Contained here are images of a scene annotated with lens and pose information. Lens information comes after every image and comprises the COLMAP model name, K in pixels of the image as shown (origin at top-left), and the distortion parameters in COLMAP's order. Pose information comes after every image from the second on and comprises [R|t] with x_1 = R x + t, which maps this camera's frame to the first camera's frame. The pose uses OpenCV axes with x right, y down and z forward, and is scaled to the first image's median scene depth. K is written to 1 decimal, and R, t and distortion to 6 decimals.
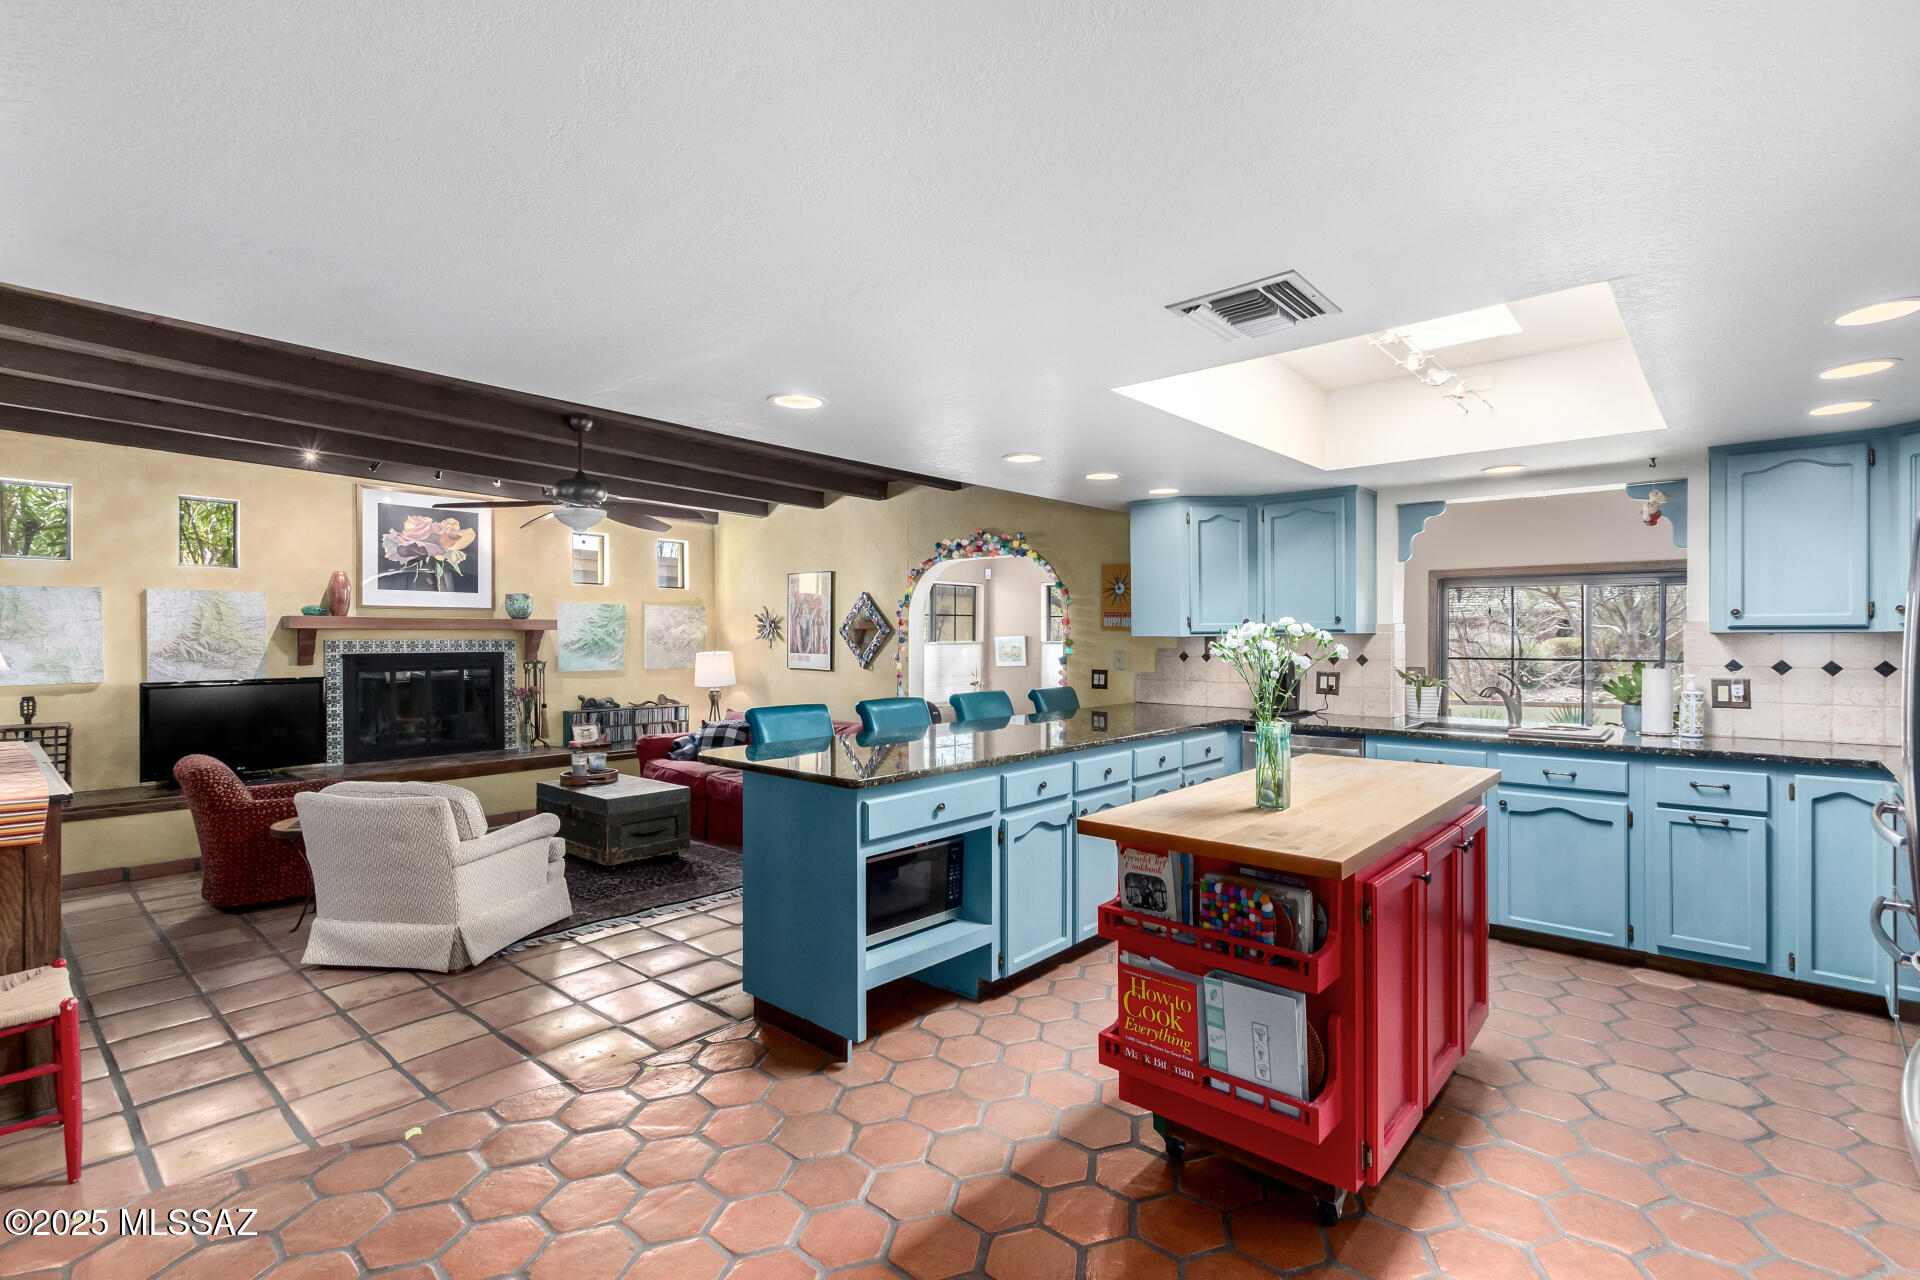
lens RADIAL K [[891.1, 0, 969.8], [0, 891.1, 636.7], [0, 0, 1]] dist [-0.002408, -0.001559]
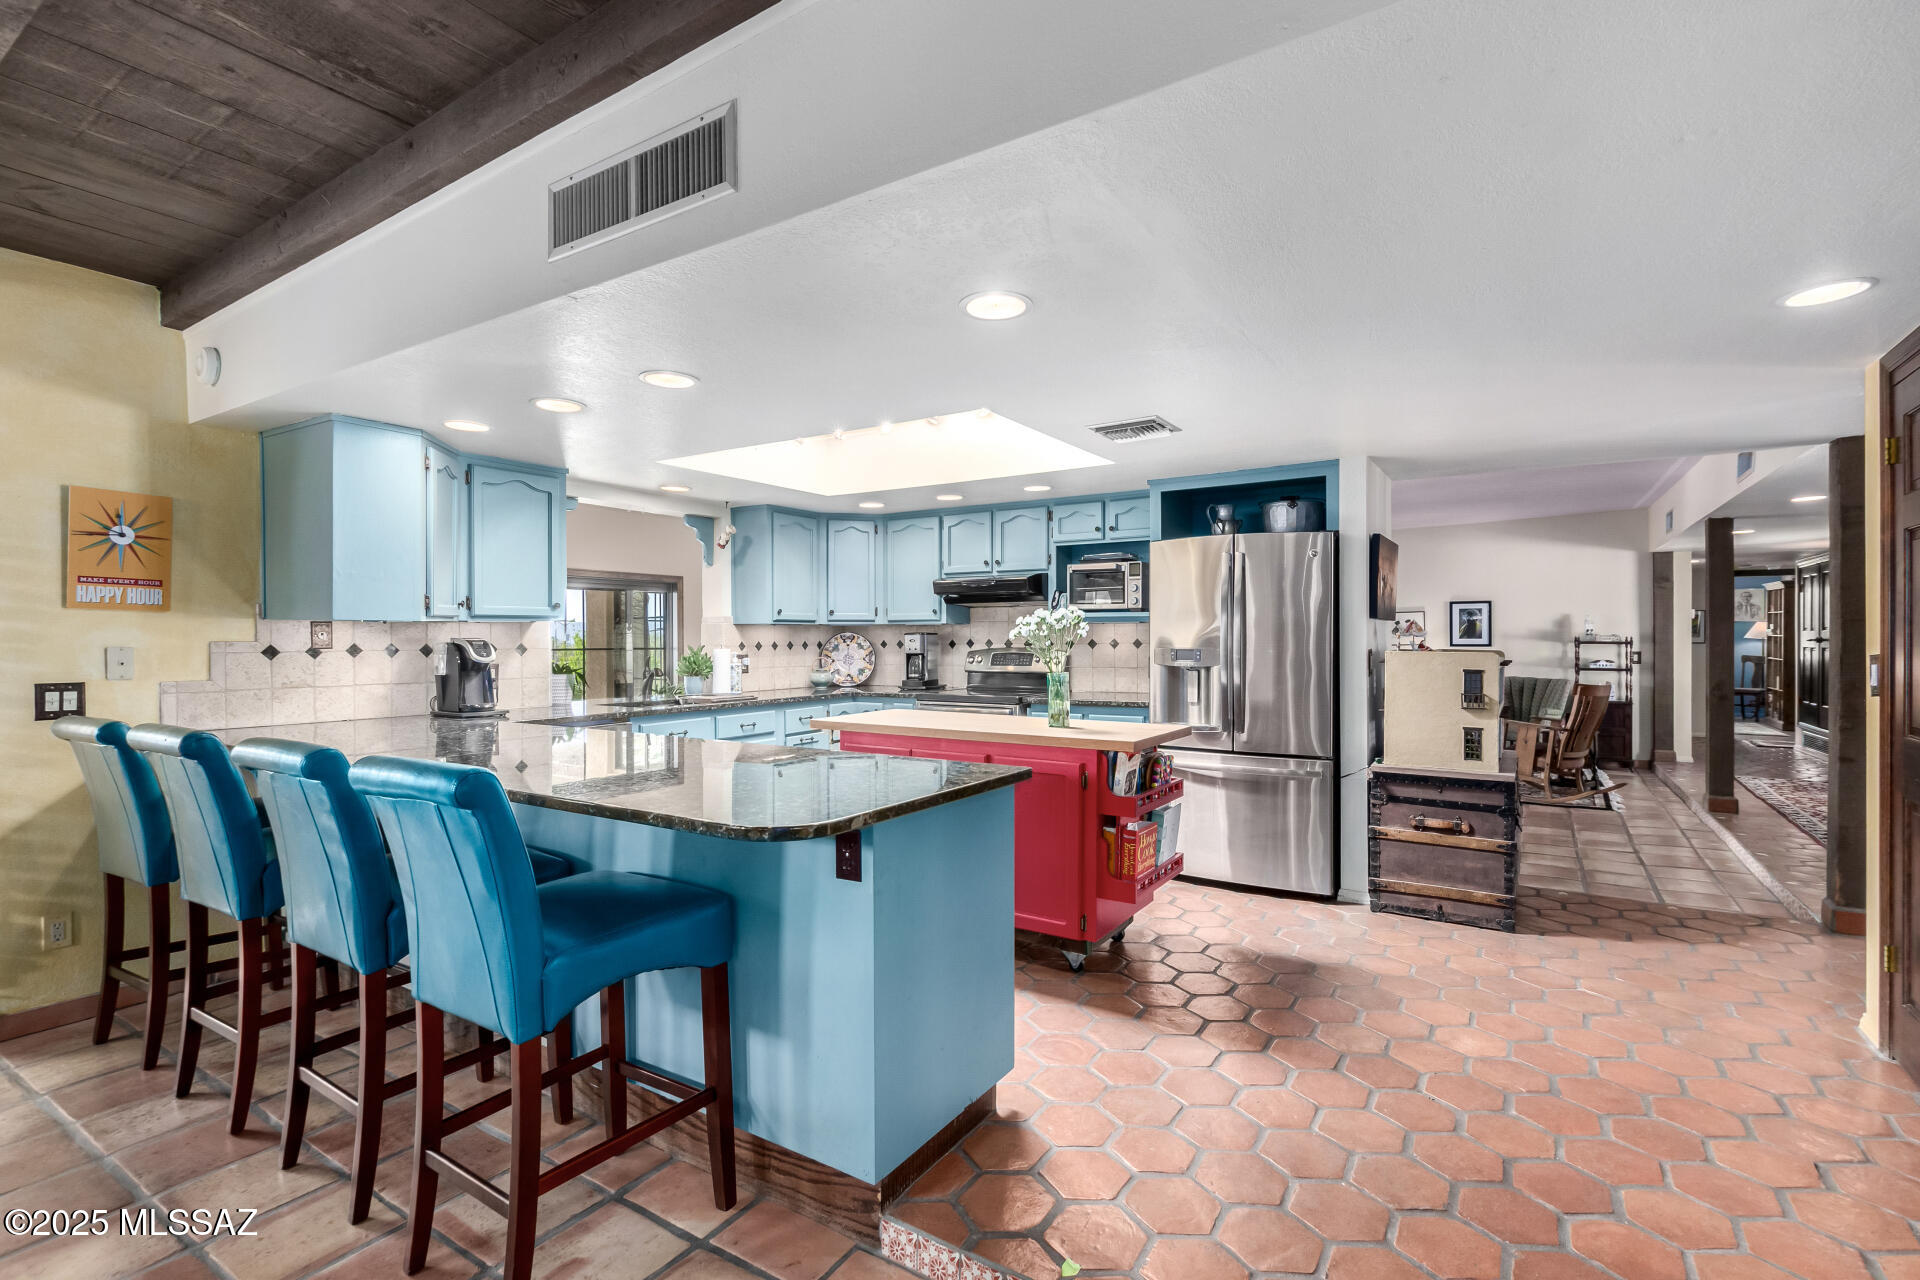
lens RADIAL K [[890.3, 0, 961.1], [0, 890.3, 642.9], [0, 0, 1]] dist [0.001700, 0.001528]
pose [[-0.155744, -0.007674, 0.987768, -0.405790], [0.002245, 0.999964, 0.008122, 0.009013], [-0.987795, 0.003483, -0.155721, 0.485585]]
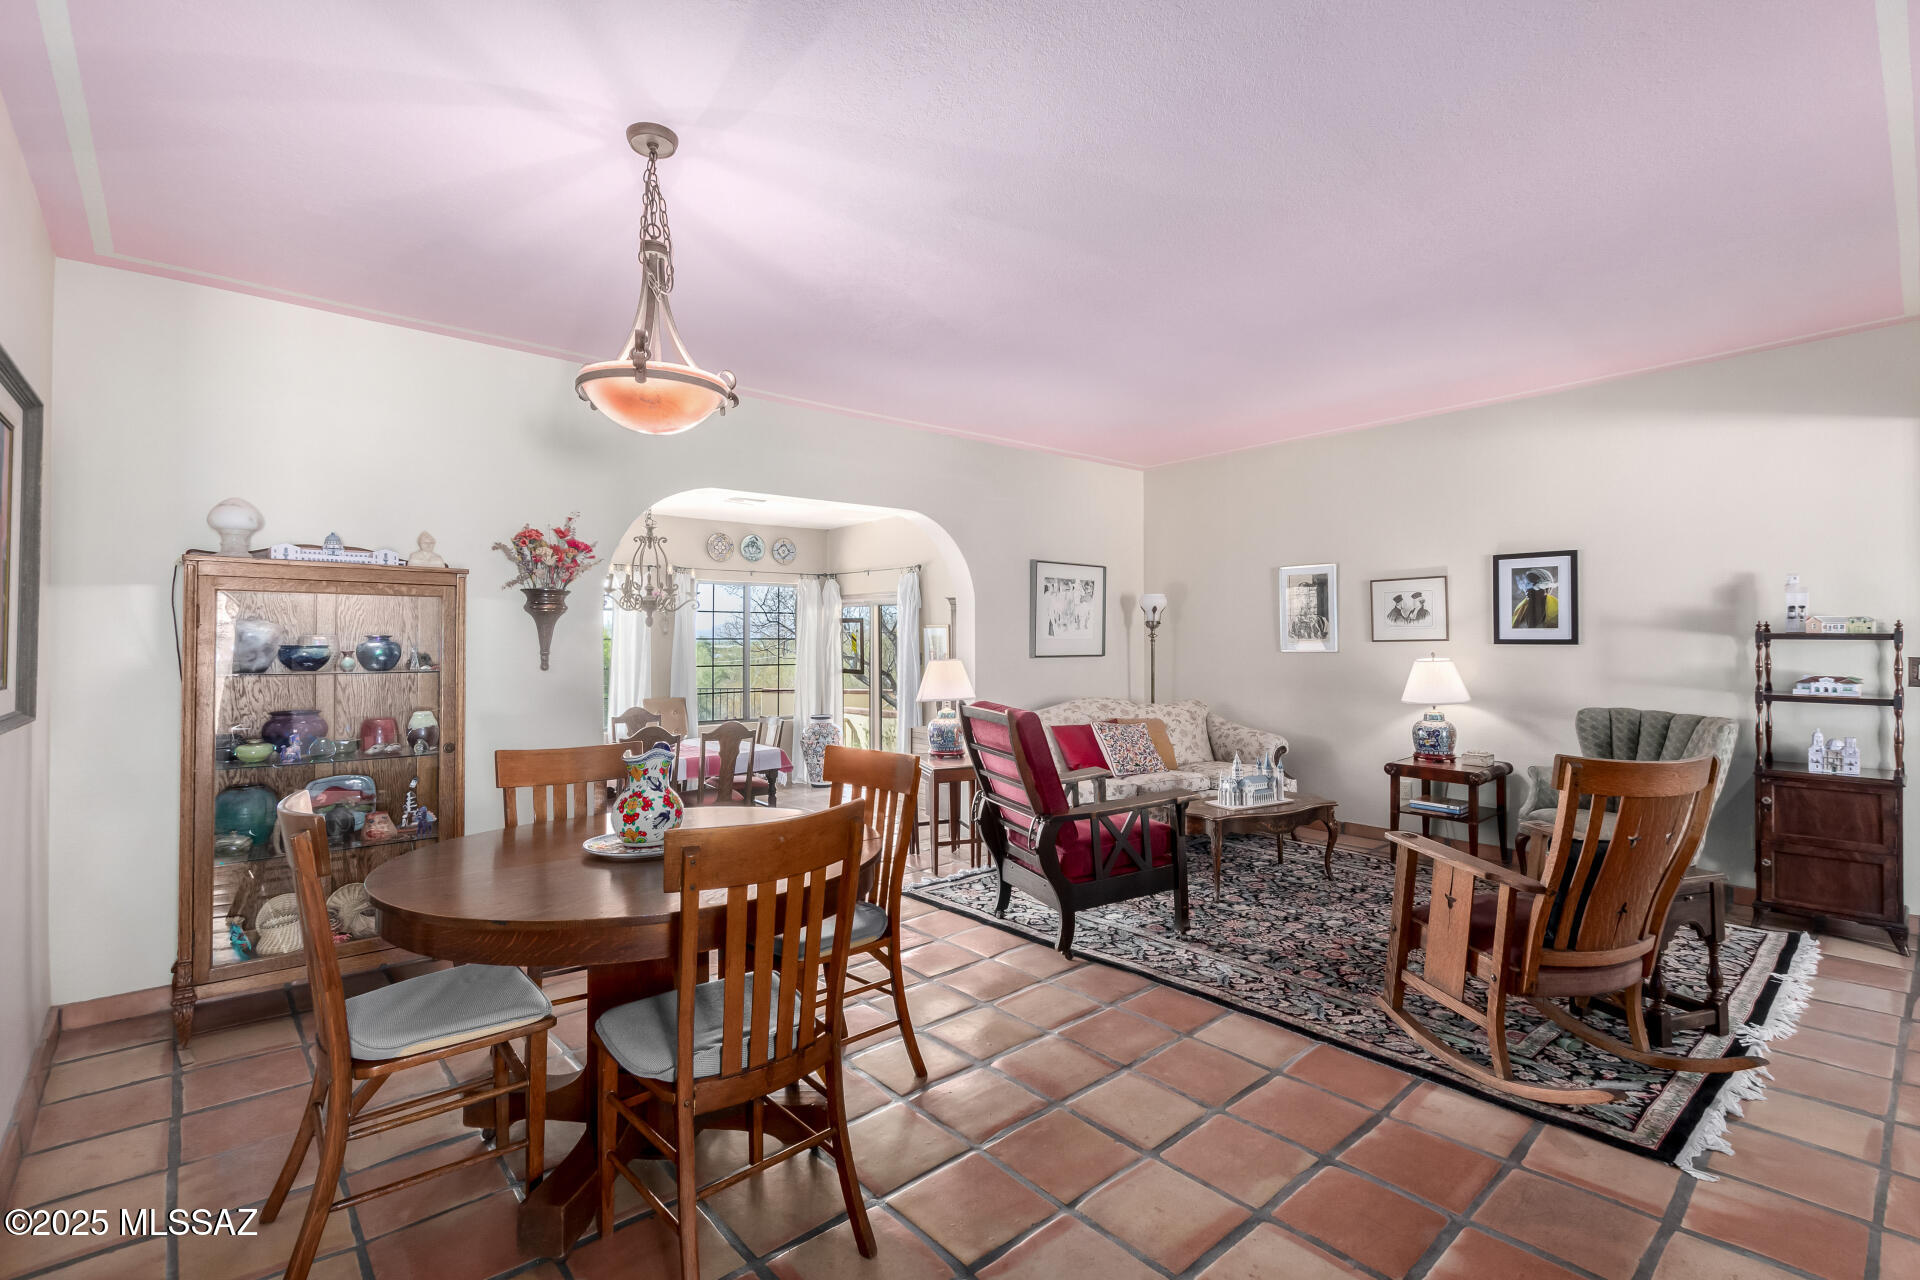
lens RADIAL K [[891.1, 0, 969.8], [0, 891.1, 636.7], [0, 0, 1]] dist [-0.002408, -0.001559]
pose [[0.120538, -0.003573, 0.992702, 0.152691], [0.003876, 0.999988, 0.003129, 0.018364], [-0.992701, 0.003470, 0.120550, -0.217129]]
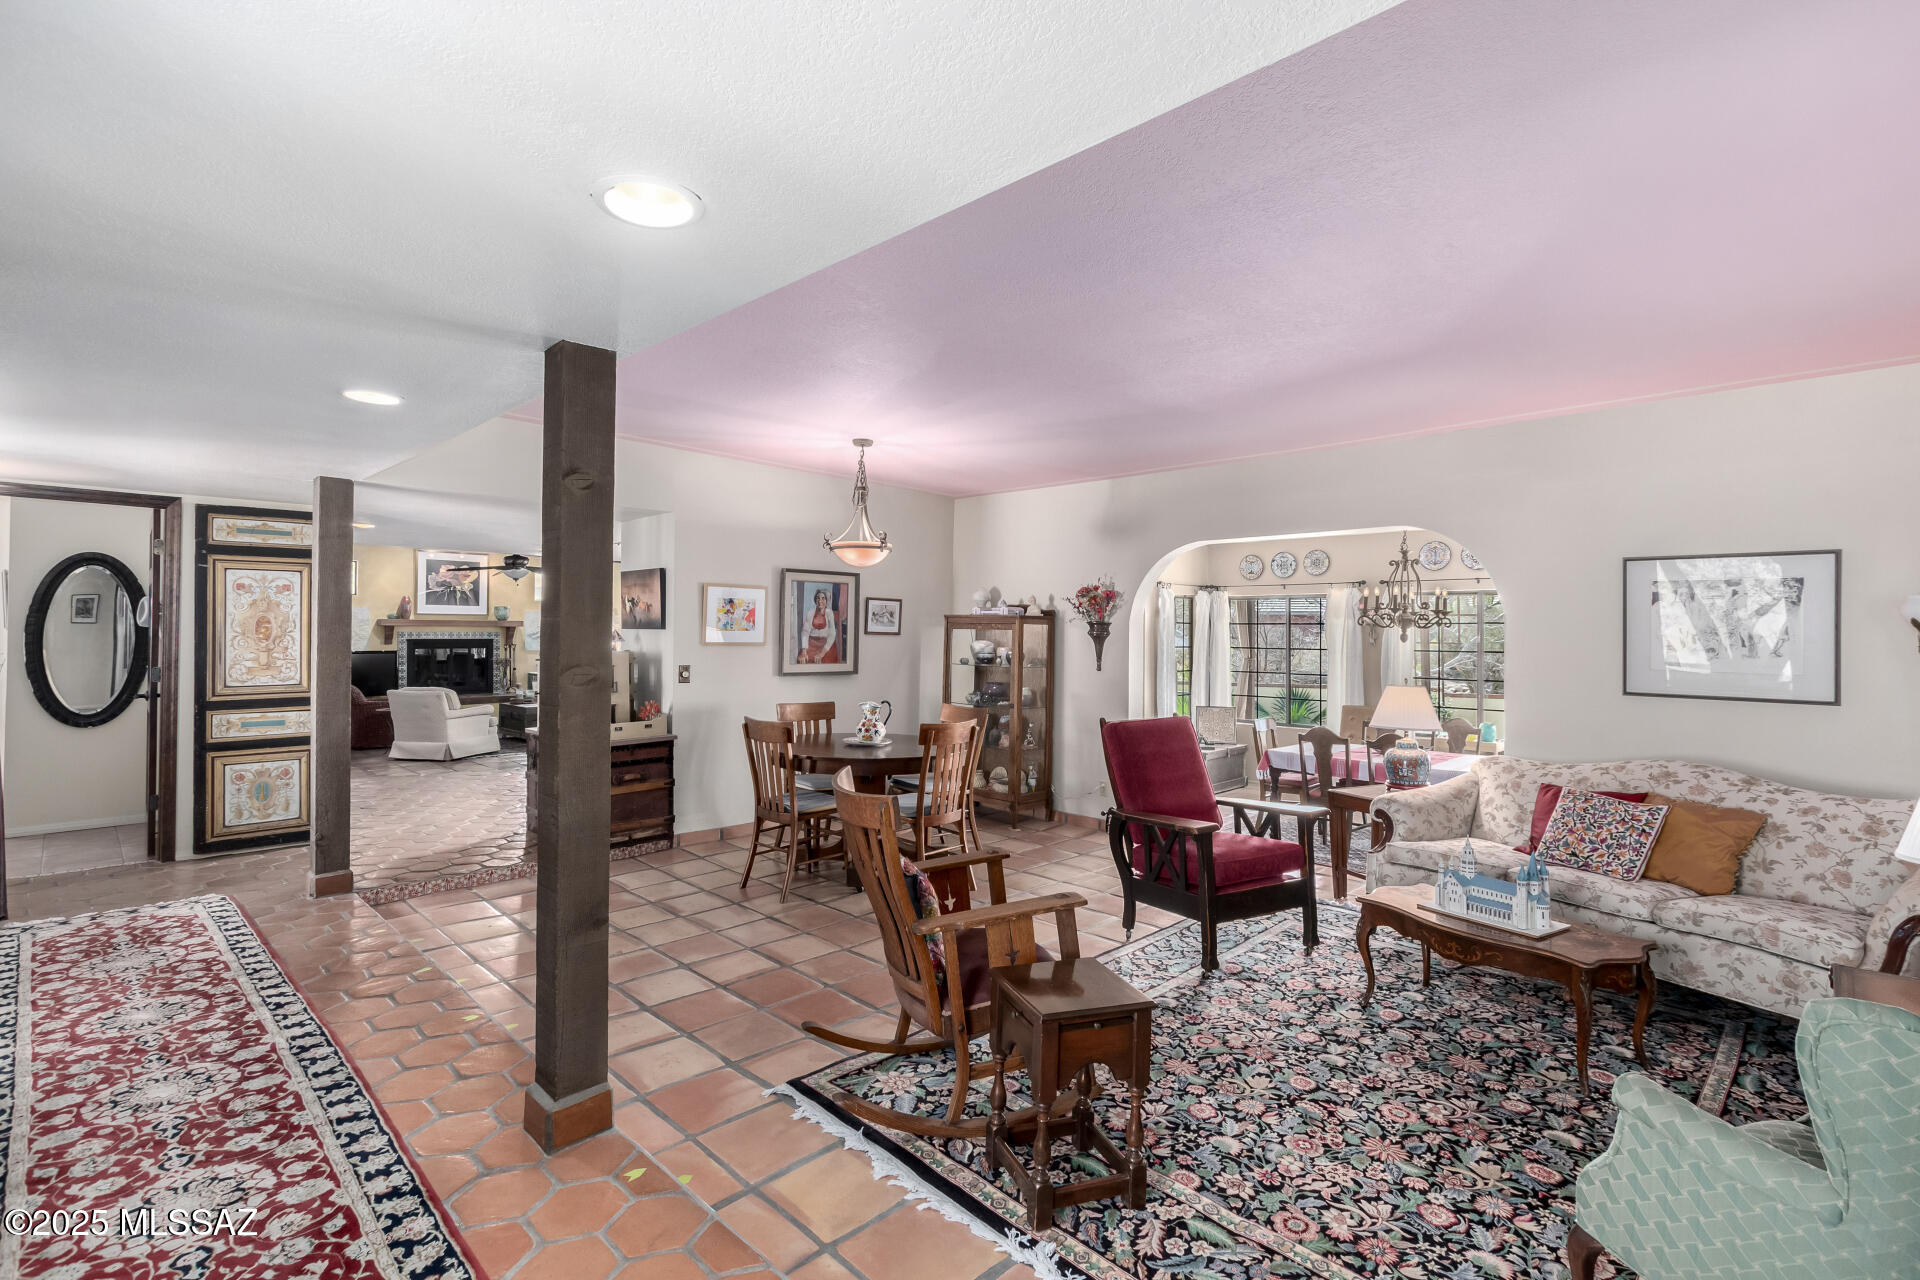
lens RADIAL K [[912.3, 0, 966.3], [0, 912.3, 630.4], [0, 0, 1]] dist [0.023525, -0.013447]
pose [[0.997309, 0.004629, -0.073161, 0.624842], [-0.004824, 0.999985, -0.002491, 0.000092], [0.073149, 0.002838, 0.997317, -0.863111]]
